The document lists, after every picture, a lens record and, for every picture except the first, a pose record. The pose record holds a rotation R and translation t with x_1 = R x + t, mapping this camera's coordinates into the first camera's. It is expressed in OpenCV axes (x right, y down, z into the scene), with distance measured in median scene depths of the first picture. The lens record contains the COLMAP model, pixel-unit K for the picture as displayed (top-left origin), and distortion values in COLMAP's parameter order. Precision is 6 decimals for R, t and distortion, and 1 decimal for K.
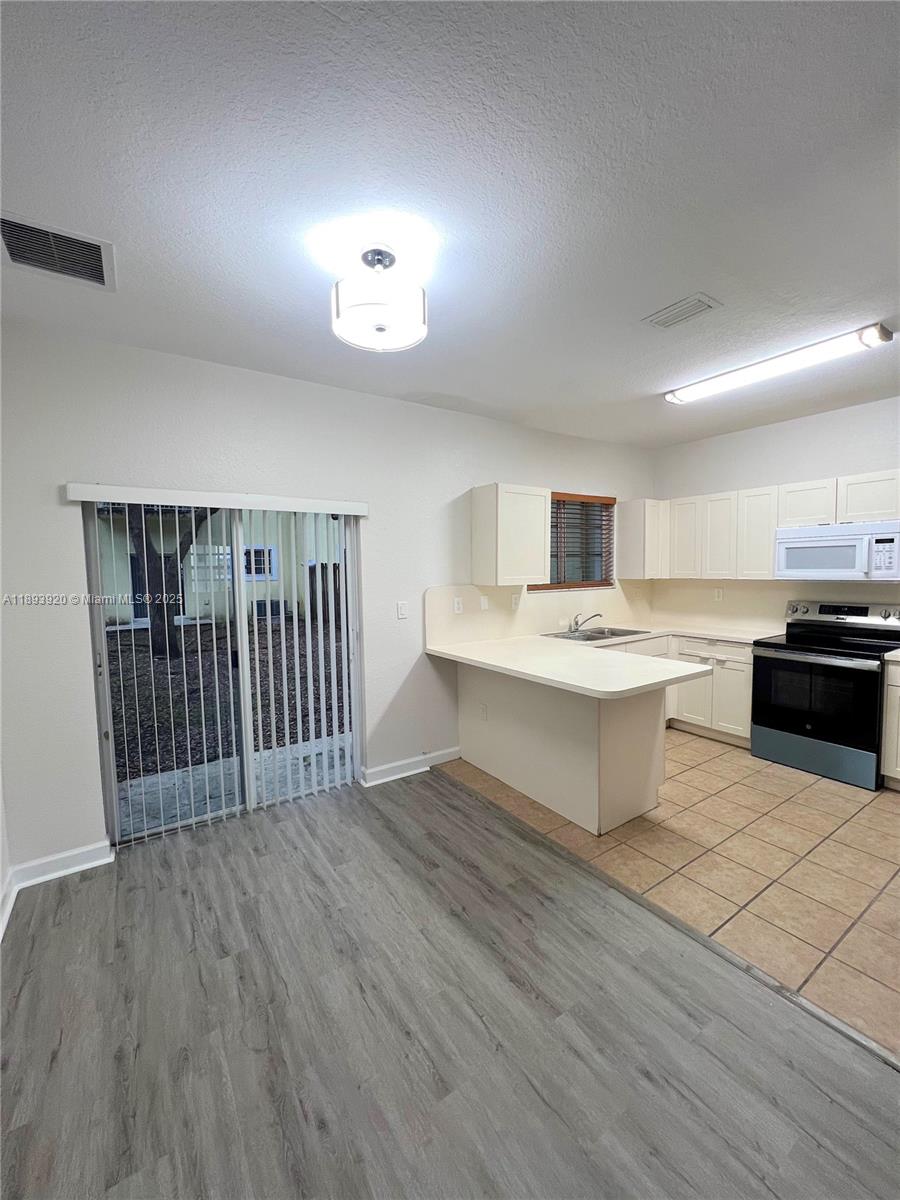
lens RADIAL K [[483.8, 0, 457.1], [0, 483.8, 600.5], [0, 0, 1]] dist [0.002626, 0.000204]
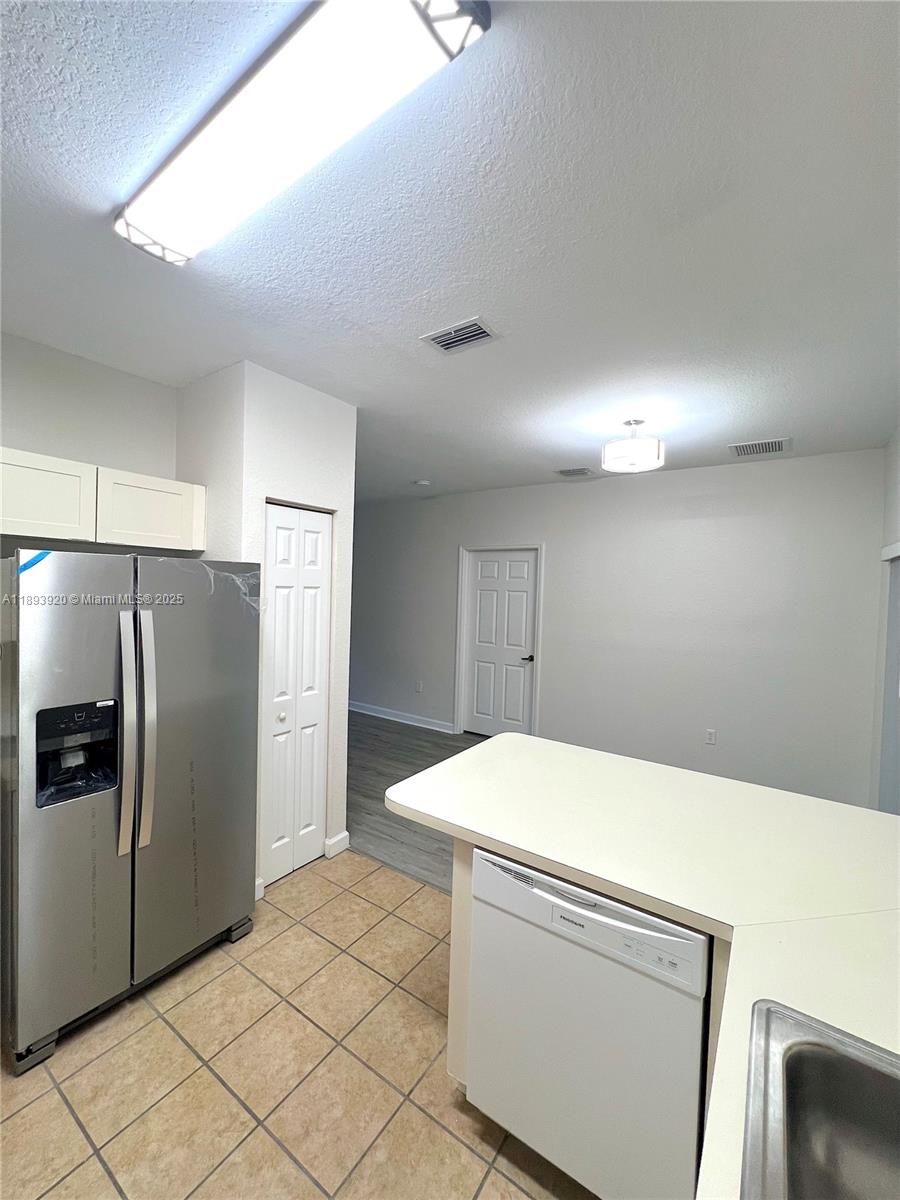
lens RADIAL K [[483.8, 0, 452.4], [0, 483.8, 602.4], [0, 0, 1]] dist [0.002626, 0.000204]
pose [[-0.928329, 0.005486, -0.371719, 0.696902], [-0.032979, 0.994734, 0.097044, -0.161884], [0.370294, 0.102347, -0.923259, 1.622974]]
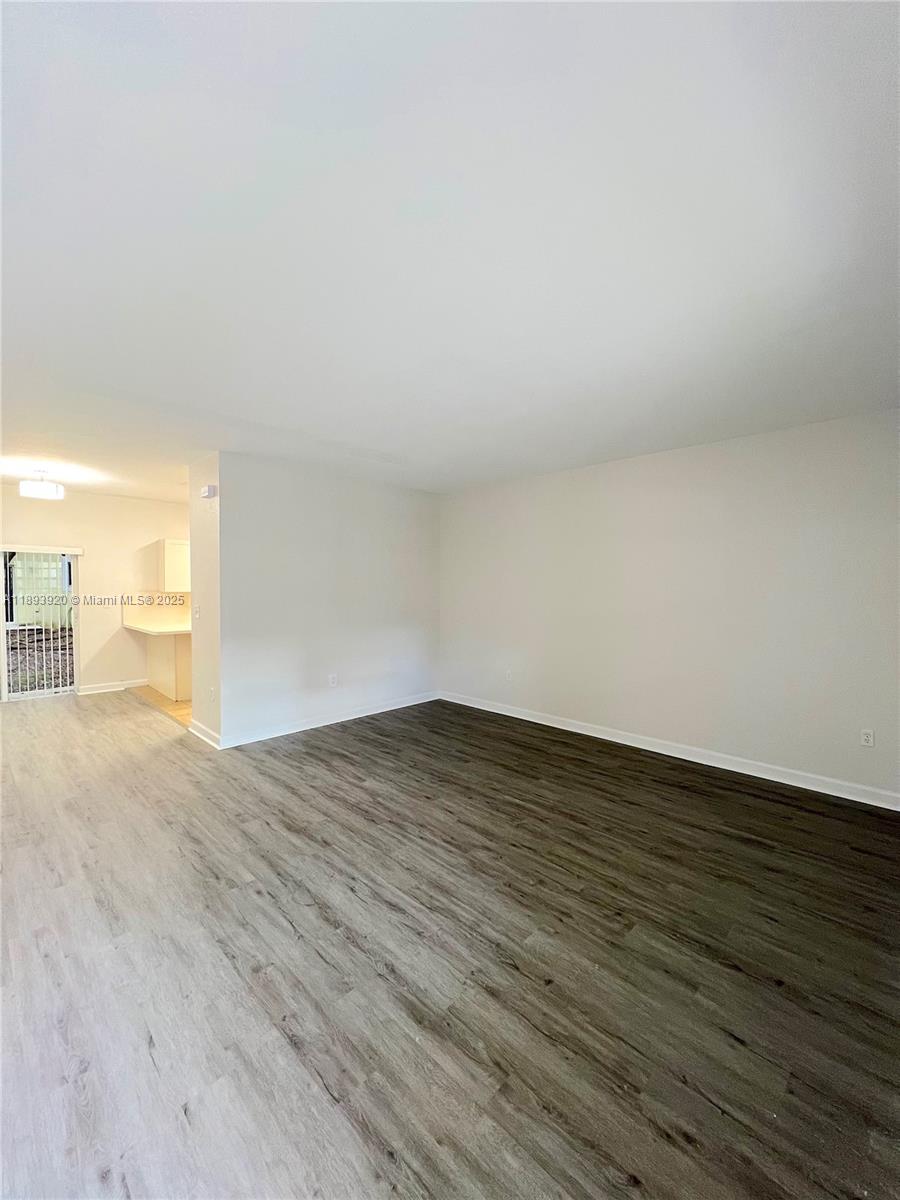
lens RADIAL K [[489.5, 0, 447.7], [0, 489.5, 586.1], [0, 0, 1]] dist [0.001967, 0.000198]
pose [[0.982824, 0.020793, 0.183369, 1.124181], [-0.008258, 0.997592, -0.068864, 0.102575], [-0.184359, 0.066167, 0.980629, -1.518568]]
